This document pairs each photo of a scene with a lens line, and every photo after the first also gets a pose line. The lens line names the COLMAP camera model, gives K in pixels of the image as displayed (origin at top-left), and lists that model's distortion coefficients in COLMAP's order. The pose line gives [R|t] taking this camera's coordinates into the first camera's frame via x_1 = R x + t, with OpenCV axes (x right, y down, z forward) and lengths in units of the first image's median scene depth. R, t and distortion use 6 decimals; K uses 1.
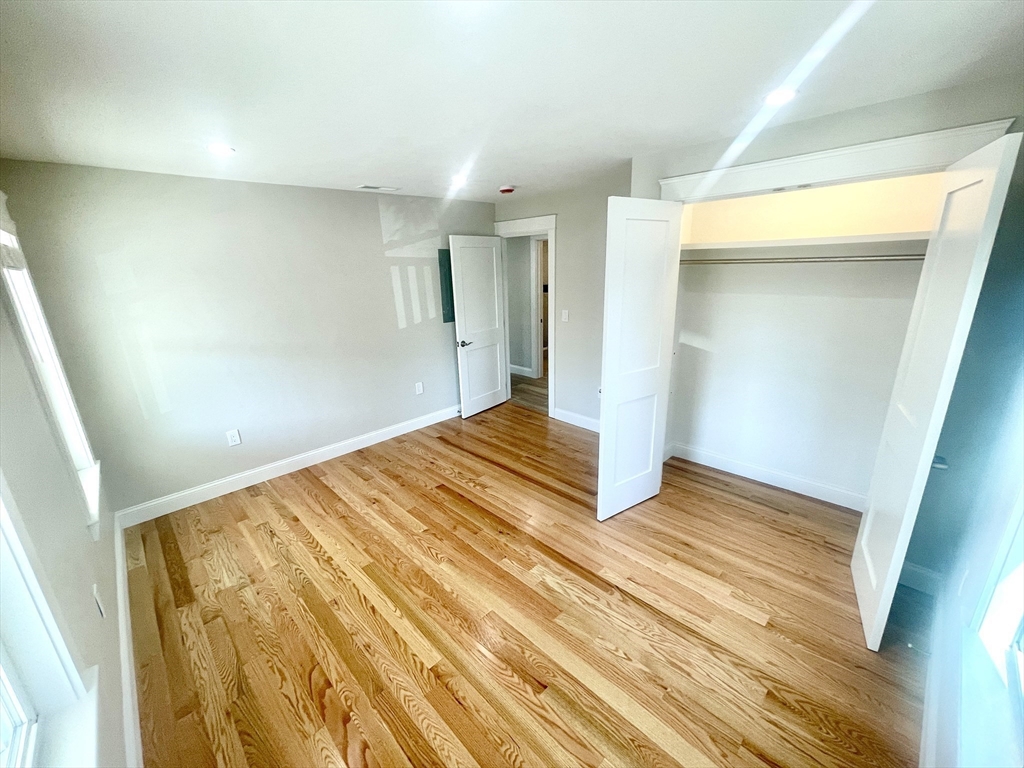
lens RADIAL K [[410.4, 0, 508.5], [0, 410.4, 384.6], [0, 0, 1]] dist [-0.002072, 0.000402]
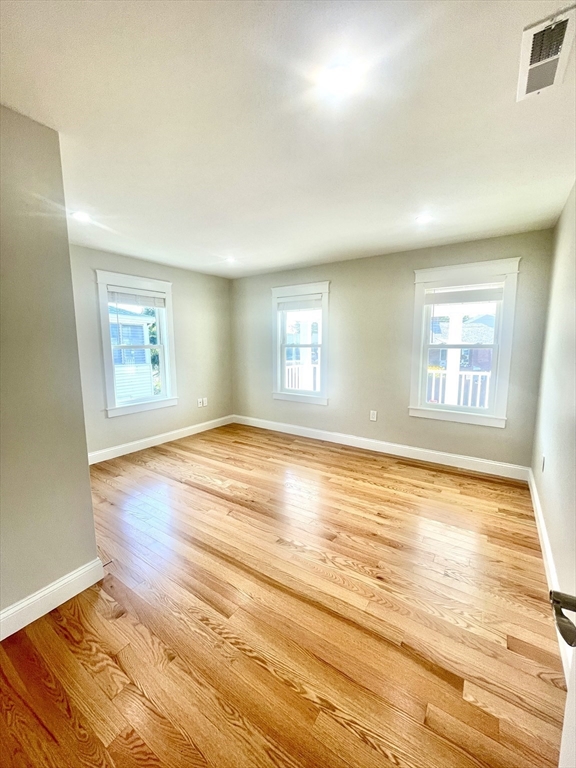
lens RADIAL K [[307.8, 0, 286.9], [0, 307.8, 382.0], [0, 0, 1]] dist [-0.002072, 0.000402]
pose [[-0.979326, 0.057680, -0.193889, 0.046676], [-0.024465, 0.917677, 0.396573, -0.428652], [0.200802, 0.393118, -0.897294, 2.013200]]
